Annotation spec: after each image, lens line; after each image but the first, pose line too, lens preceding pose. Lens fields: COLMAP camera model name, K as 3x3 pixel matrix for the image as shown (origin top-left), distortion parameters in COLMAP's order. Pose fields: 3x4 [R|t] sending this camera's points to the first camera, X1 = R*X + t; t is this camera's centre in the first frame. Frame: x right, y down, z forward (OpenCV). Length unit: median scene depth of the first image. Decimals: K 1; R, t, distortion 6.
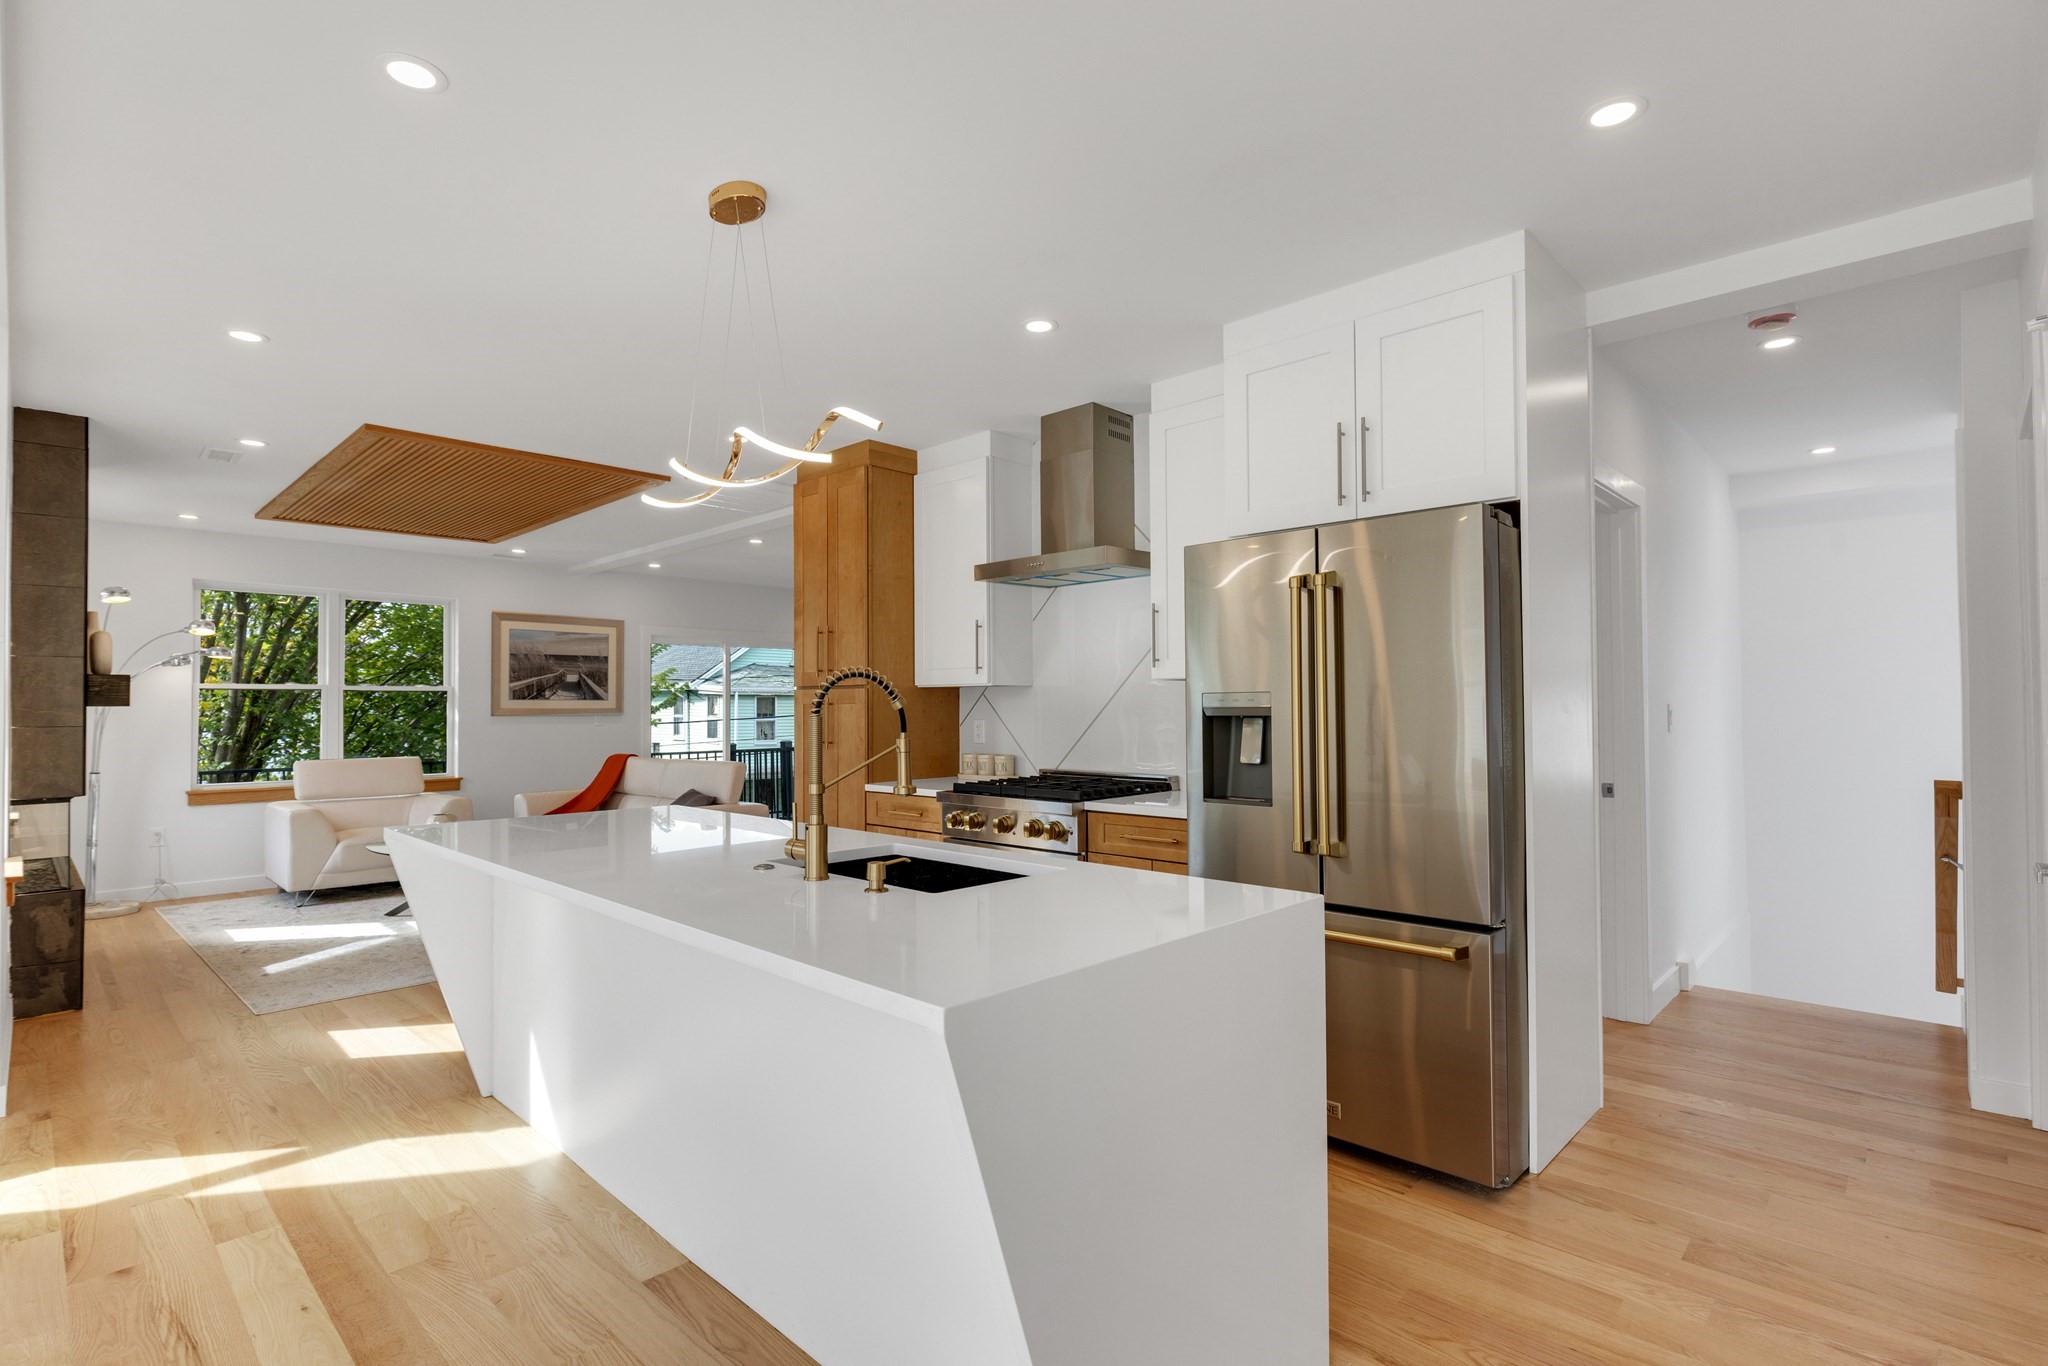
lens RADIAL K [[942.8, 0, 1026.3], [0, 942.8, 679.1], [0, 0, 1]] dist [0.001634, 0.000127]
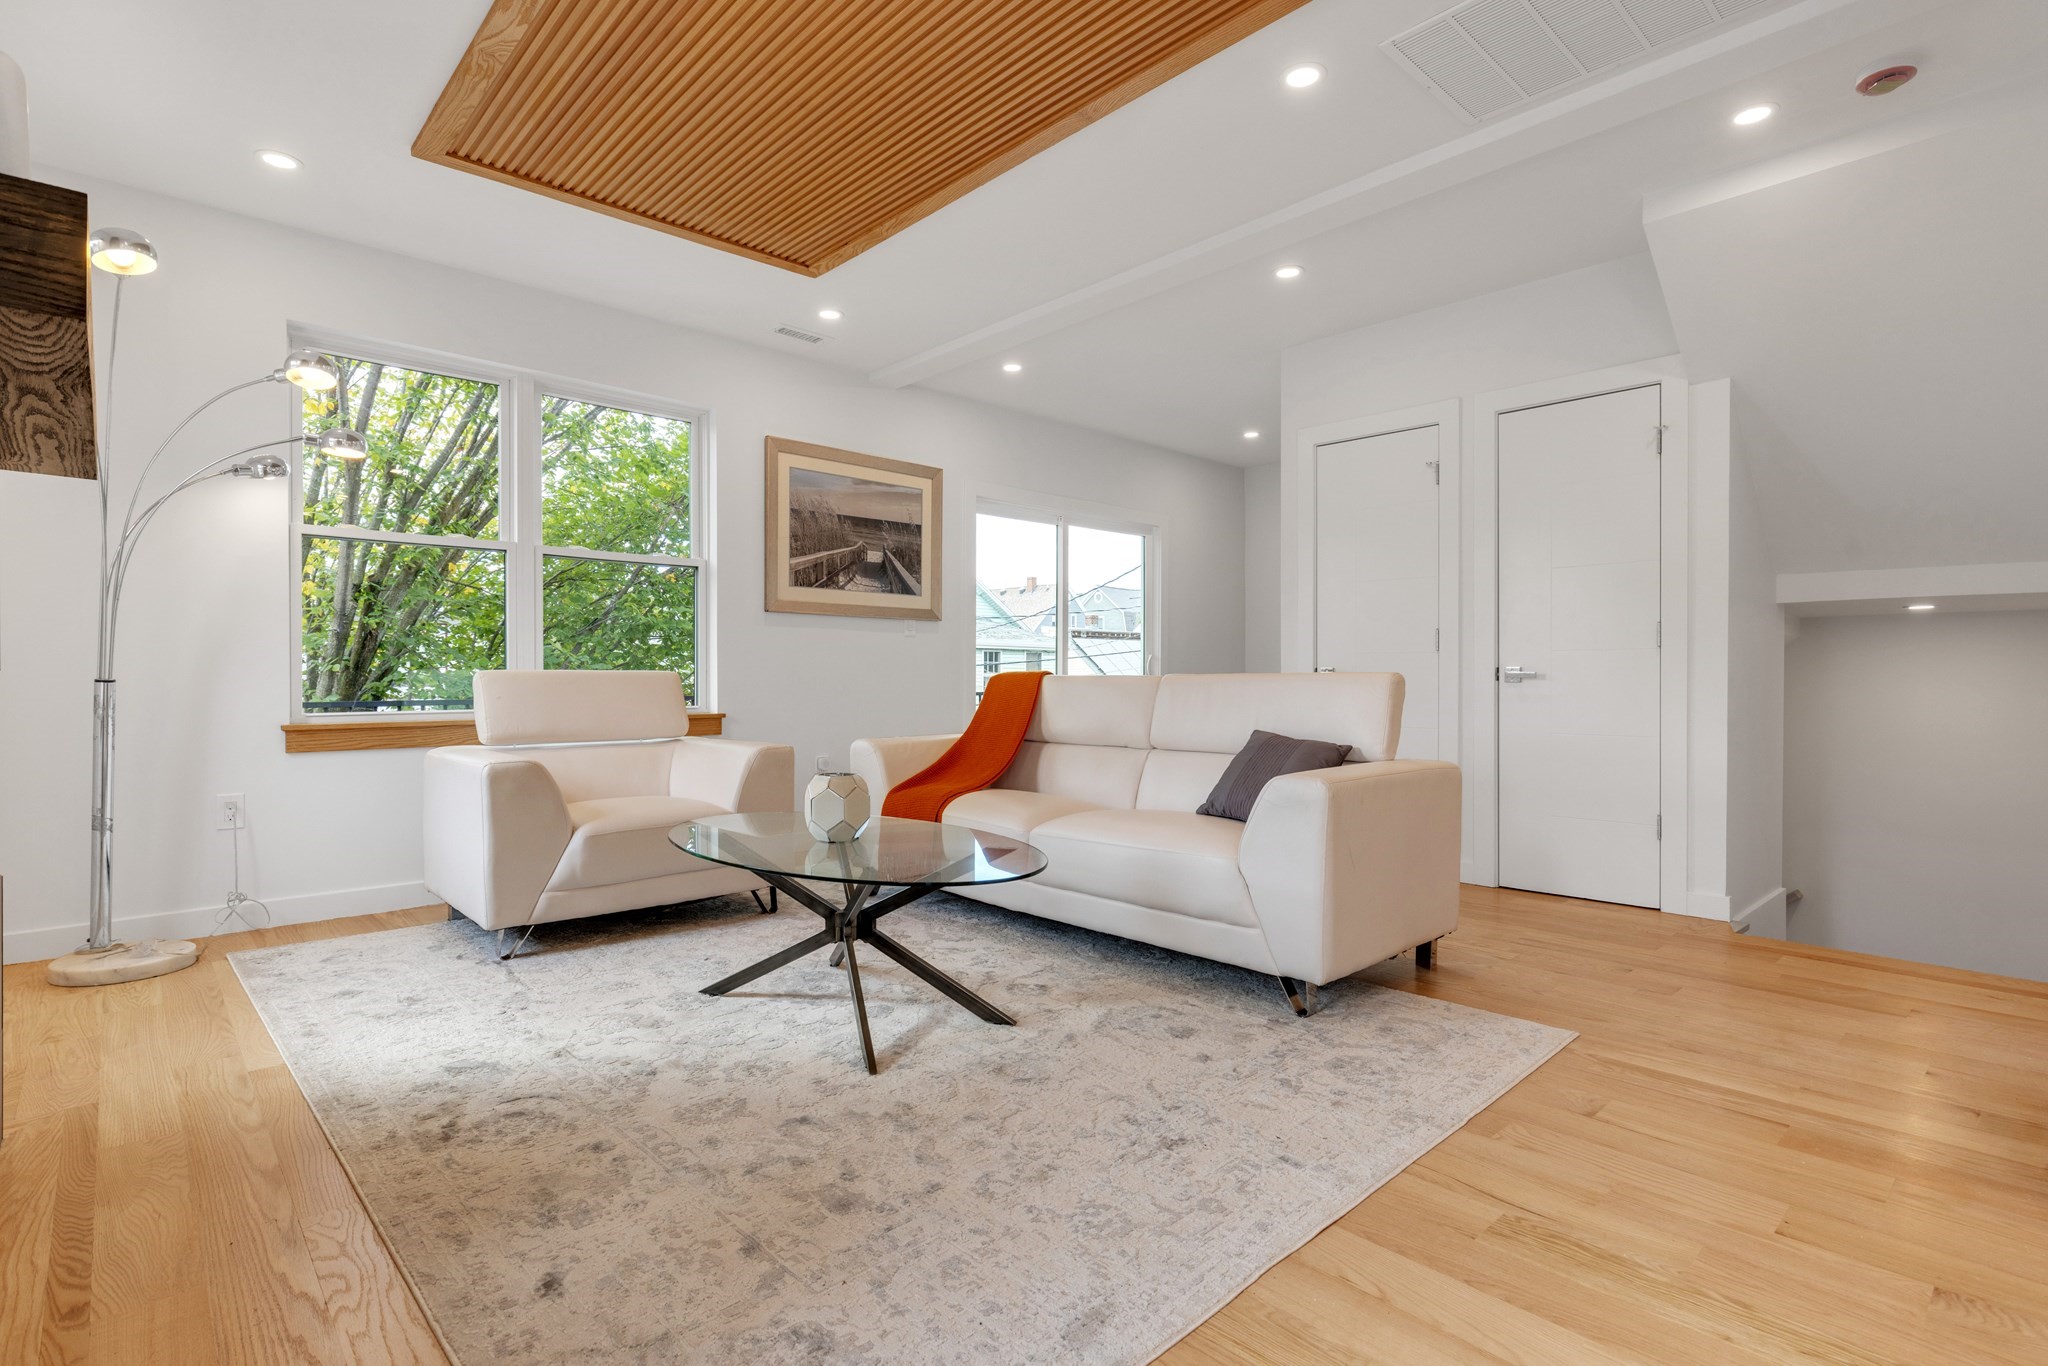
lens RADIAL K [[955.1, 0, 1026.7], [0, 955.1, 668.1], [0, 0, 1]] dist [0.000355, -0.000218]
pose [[0.998424, 0.003917, -0.055980, -0.364264], [-0.002711, 0.999763, 0.021601, 0.060507], [0.056051, -0.021415, 0.998198, 0.402727]]
